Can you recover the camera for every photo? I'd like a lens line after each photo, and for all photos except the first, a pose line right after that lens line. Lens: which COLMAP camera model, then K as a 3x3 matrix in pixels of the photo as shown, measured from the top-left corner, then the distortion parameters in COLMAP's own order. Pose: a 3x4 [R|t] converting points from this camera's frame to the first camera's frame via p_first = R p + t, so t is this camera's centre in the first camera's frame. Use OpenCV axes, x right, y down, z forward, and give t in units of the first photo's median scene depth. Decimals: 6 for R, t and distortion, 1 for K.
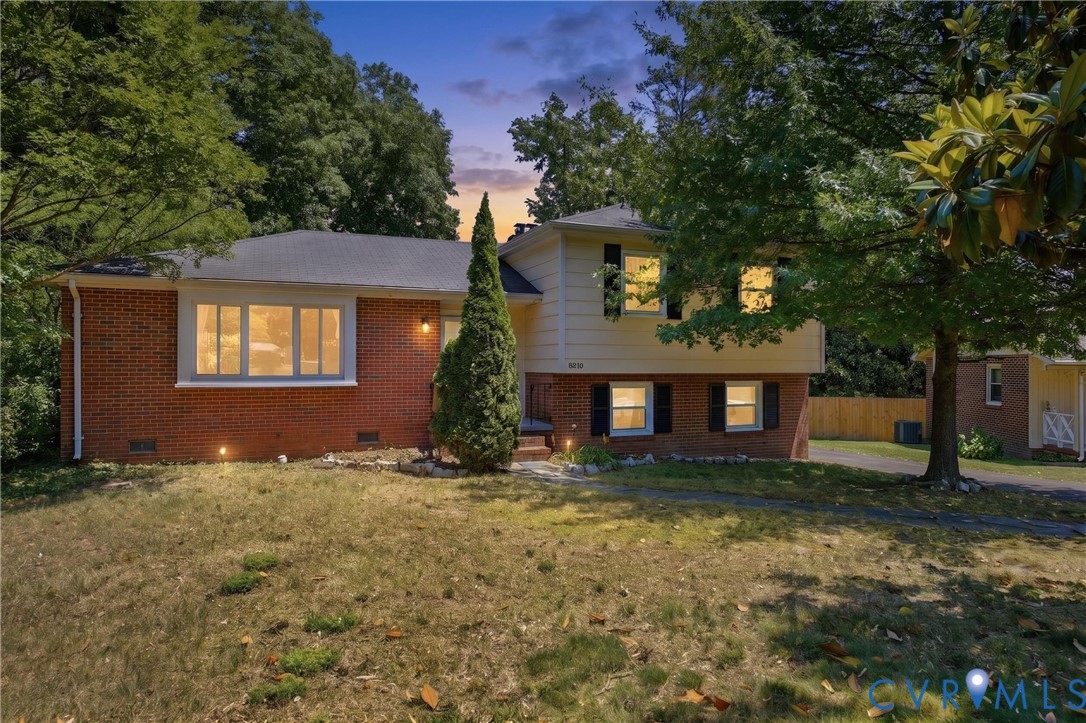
lens RADIAL K [[645.7, 0, 543.0], [0, 645.7, 361.5], [0, 0, 1]] dist [0.001307, -0.000176]
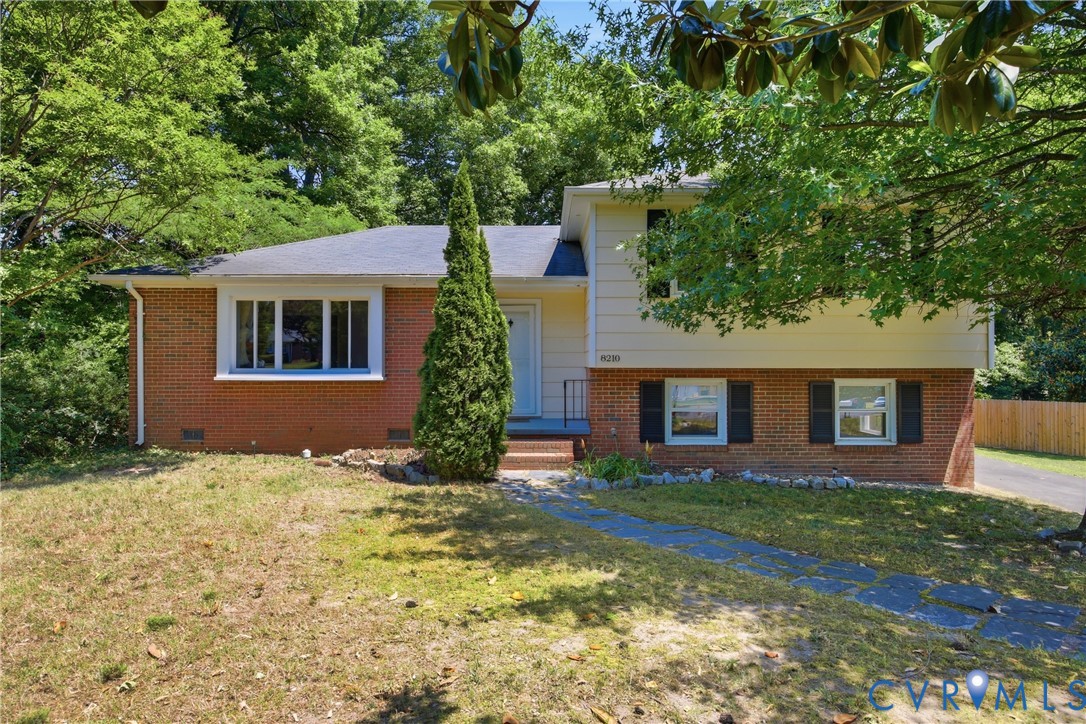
lens RADIAL K [[645.7, 0, 543.0], [0, 645.7, 362.0], [0, 0, 1]] dist [0.001307, -0.000176]
pose [[0.934649, -0.002504, -0.355564, 0.304018], [0.004074, 0.999985, 0.003667, 0.009049], [0.355549, -0.004876, 0.934645, 0.212958]]
